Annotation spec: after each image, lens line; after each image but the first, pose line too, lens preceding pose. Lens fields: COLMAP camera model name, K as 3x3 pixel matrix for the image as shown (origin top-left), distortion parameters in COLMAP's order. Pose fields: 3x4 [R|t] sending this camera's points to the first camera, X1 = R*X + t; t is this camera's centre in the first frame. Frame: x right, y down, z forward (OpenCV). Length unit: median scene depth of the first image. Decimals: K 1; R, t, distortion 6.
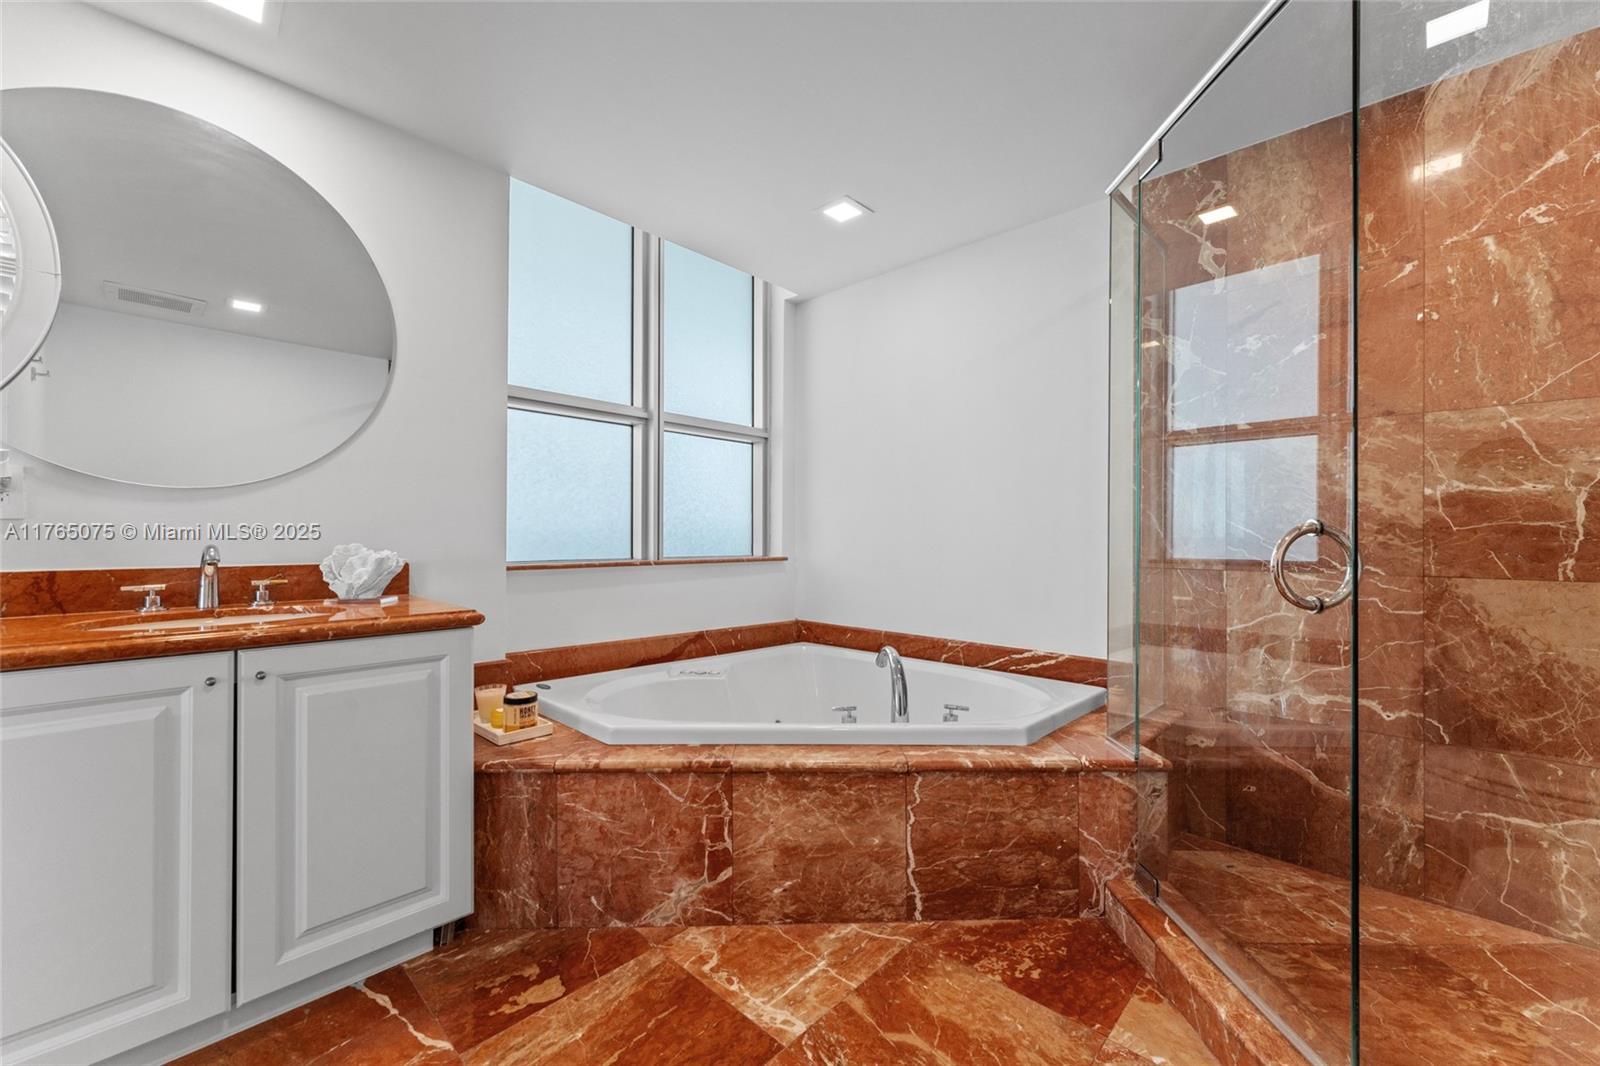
lens RADIAL K [[650.5, 0, 805.1], [0, 650.5, 540.8], [0, 0, 1]] dist [-0.005566, 0.001274]
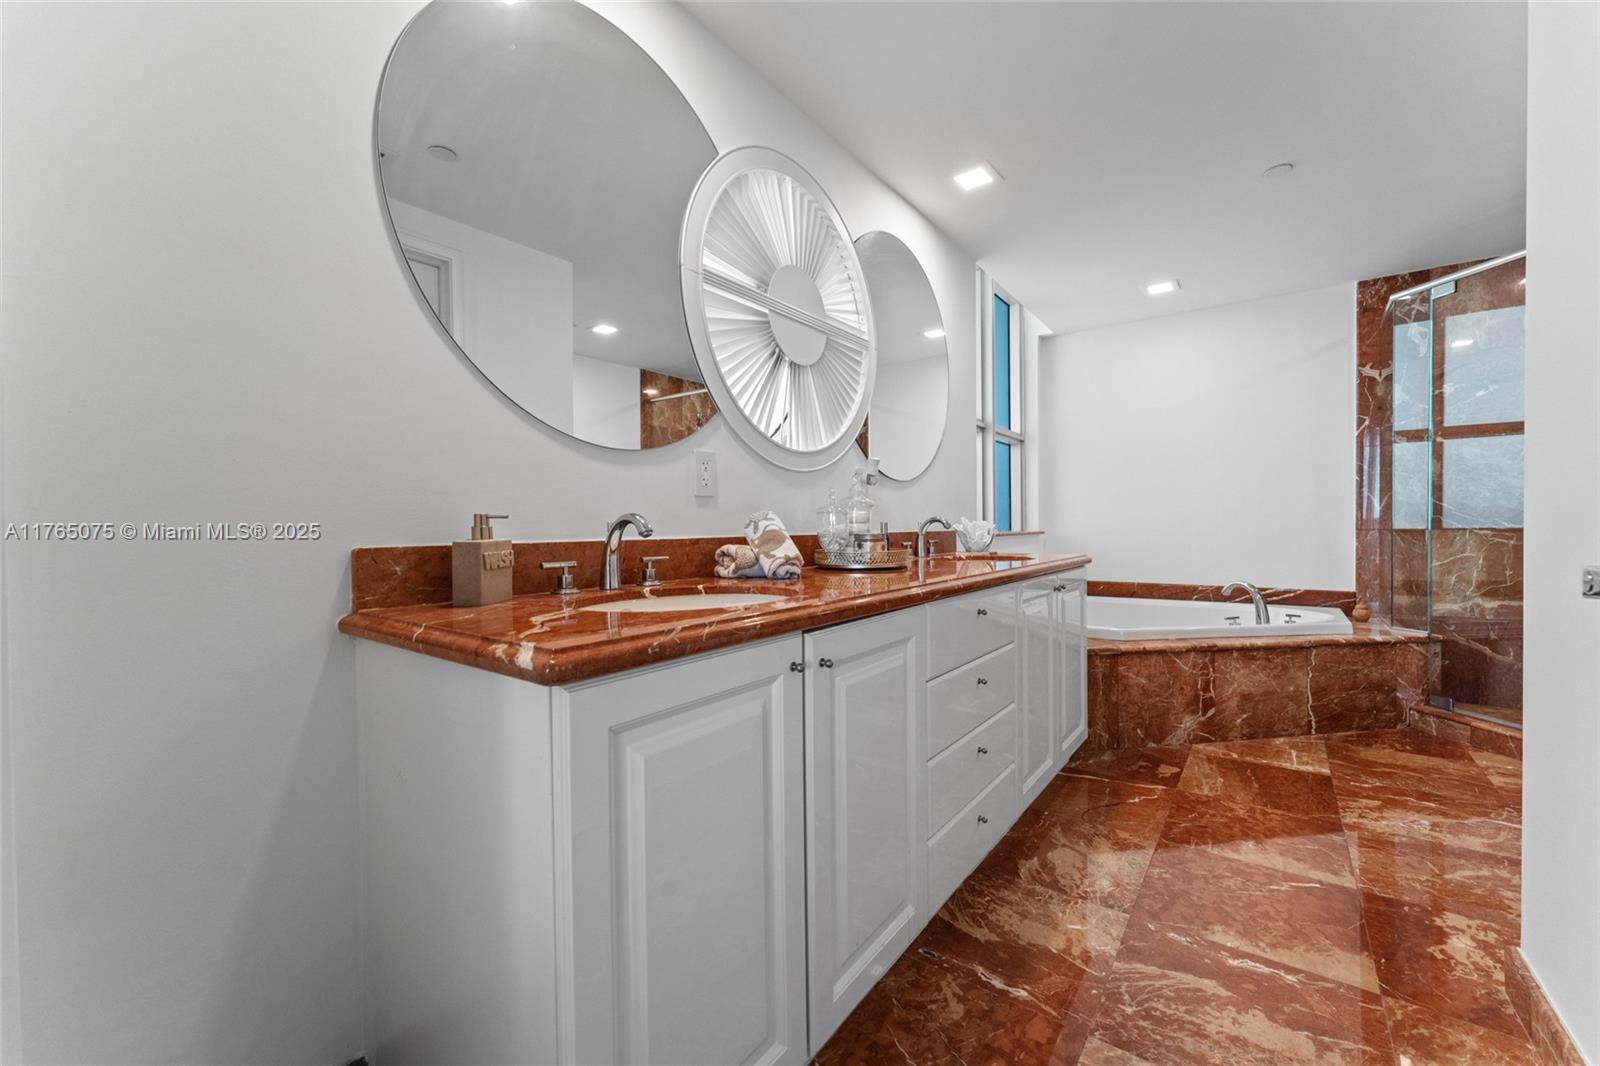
lens RADIAL K [[650.5, 0, 805.1], [0, 650.5, 540.8], [0, 0, 1]] dist [-0.005566, 0.001274]
pose [[0.993365, -0.015707, 0.113928, -1.339277], [0.013692, 0.999736, 0.018450, 0.029474], [-0.114188, -0.016767, 0.993318, -0.526676]]
